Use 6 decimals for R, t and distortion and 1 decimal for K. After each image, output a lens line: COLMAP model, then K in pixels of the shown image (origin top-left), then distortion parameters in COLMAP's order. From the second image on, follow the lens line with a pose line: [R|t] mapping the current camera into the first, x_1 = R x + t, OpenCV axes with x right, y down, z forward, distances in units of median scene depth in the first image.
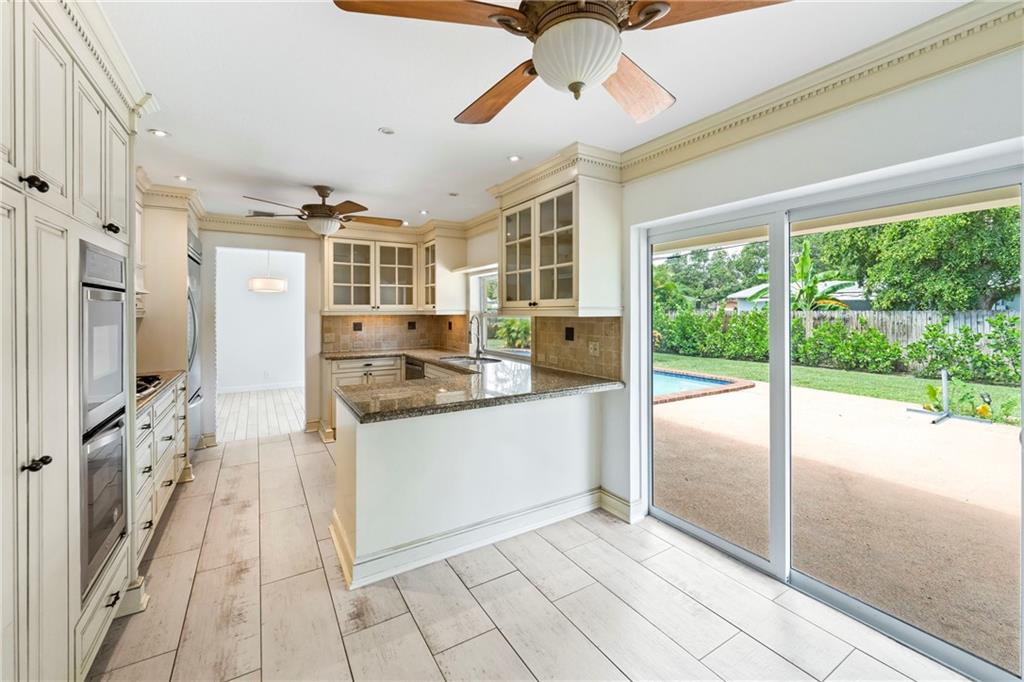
lens RADIAL K [[413.7, 0, 512.6], [0, 413.7, 311.4], [0, 0, 1]] dist [-0.000546, -0.000040]
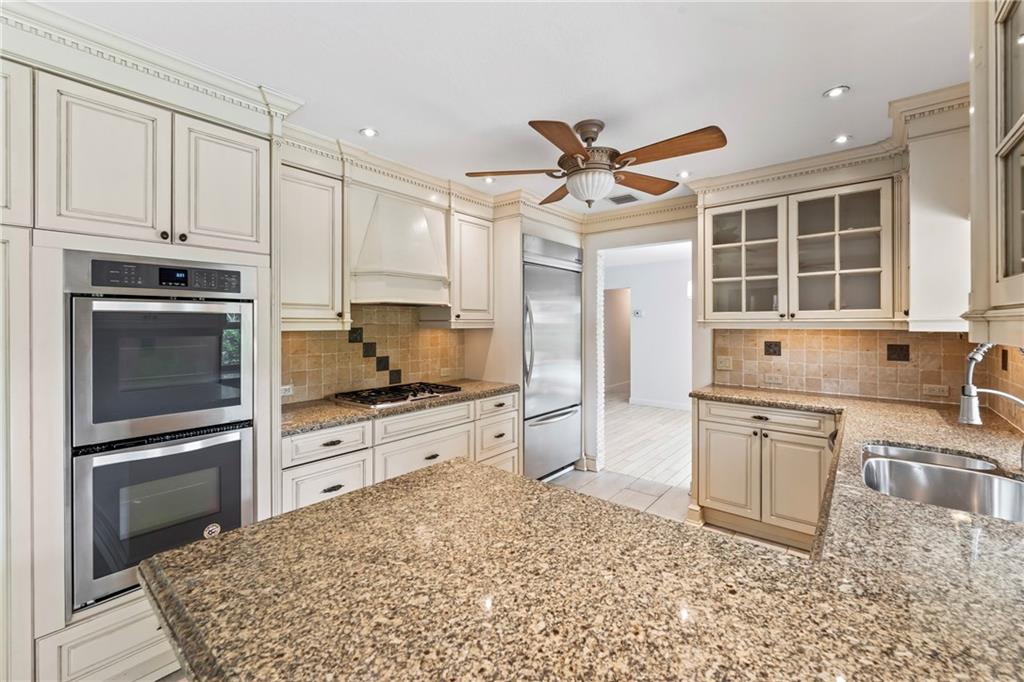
lens RADIAL K [[413.1, 0, 517.5], [0, 413.1, 322.8], [0, 0, 1]] dist [-0.000819, -0.000064]
pose [[0.329196, 0.002107, -0.944259, 0.070719], [-0.001856, 0.999997, 0.001584, -0.000317], [0.944260, 0.001231, 0.329199, 0.494050]]
